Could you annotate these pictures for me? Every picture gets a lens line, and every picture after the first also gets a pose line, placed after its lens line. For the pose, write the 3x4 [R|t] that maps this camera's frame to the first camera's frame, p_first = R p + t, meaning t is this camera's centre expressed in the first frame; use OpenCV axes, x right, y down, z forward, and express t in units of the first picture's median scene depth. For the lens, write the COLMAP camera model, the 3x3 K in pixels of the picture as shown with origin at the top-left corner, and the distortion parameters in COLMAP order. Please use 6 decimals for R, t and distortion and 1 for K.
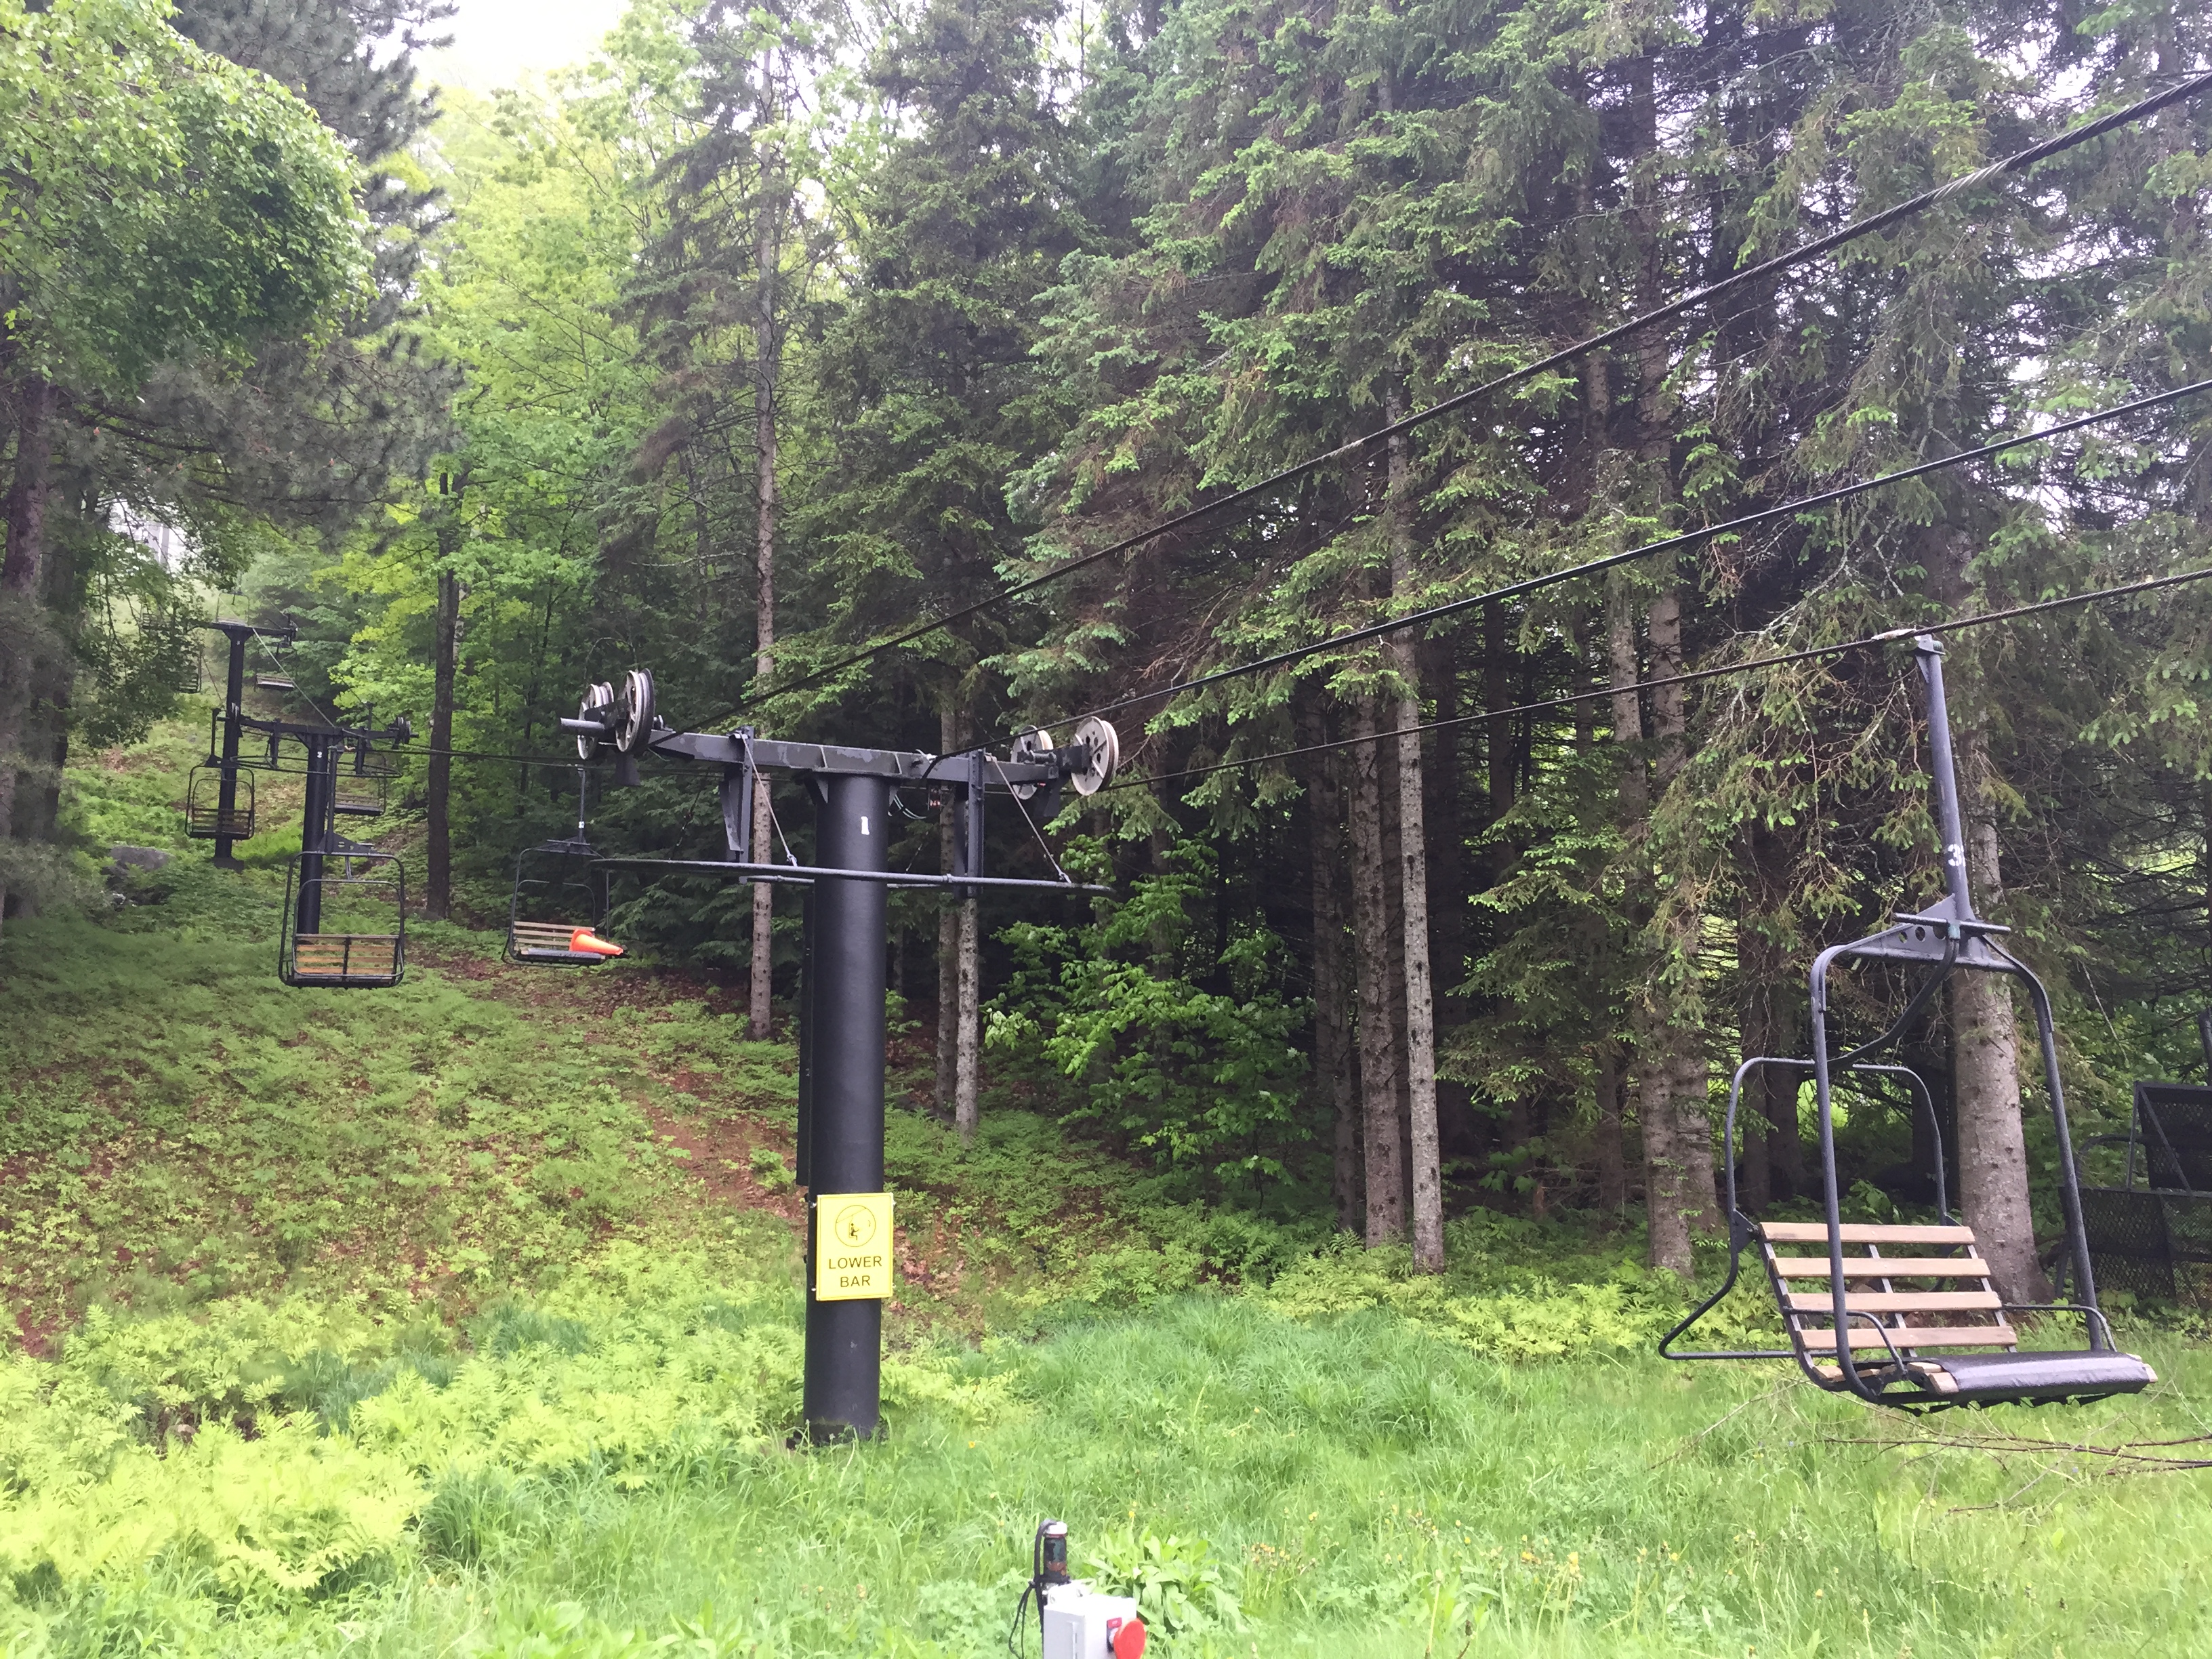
lens RADIAL K [[1844.5, 0, 1106.0], [0, 1844.5, 829.5], [0, 0, 1]] dist [0.126776, -0.104747]
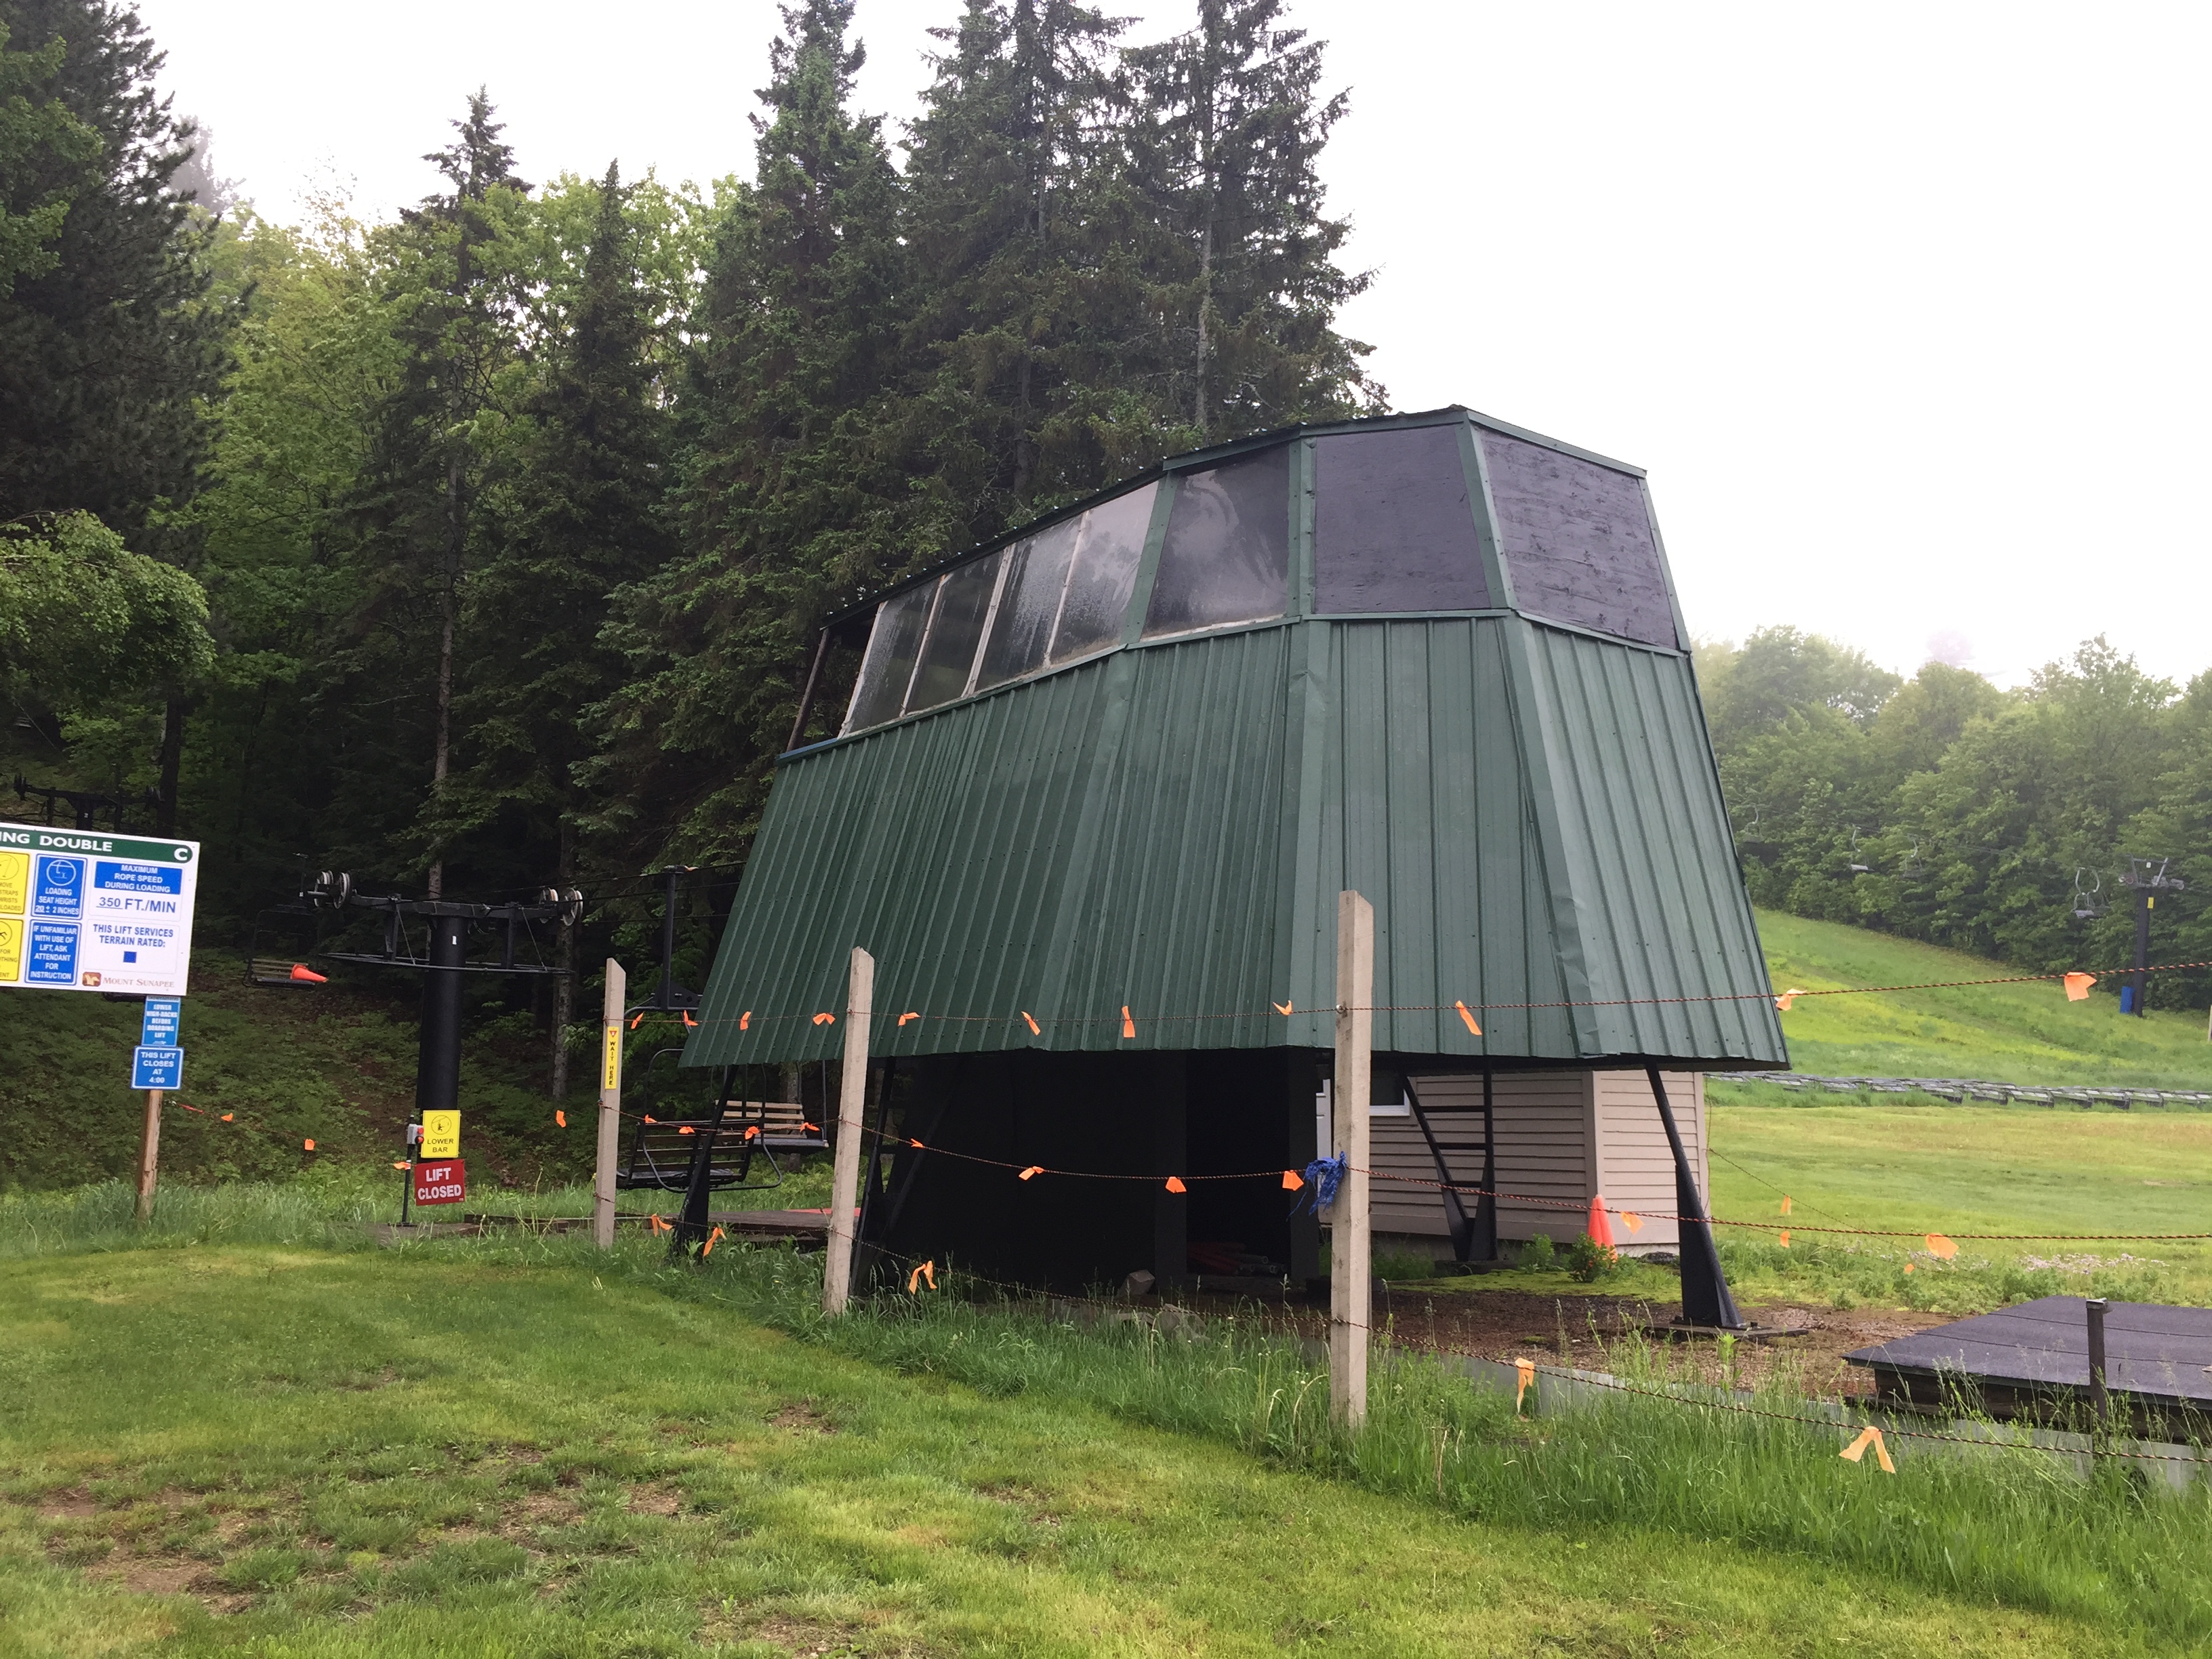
lens RADIAL K [[1874.5, 0, 1106.0], [0, 1874.5, 829.5], [0, 0, 1]] dist [0.057597, -0.006124]
pose [[0.989905, 0.032432, 0.137971, 0.160722], [-0.031918, 0.999473, -0.005938, -0.073042], [-0.138091, 0.001475, 0.990418, -0.655003]]
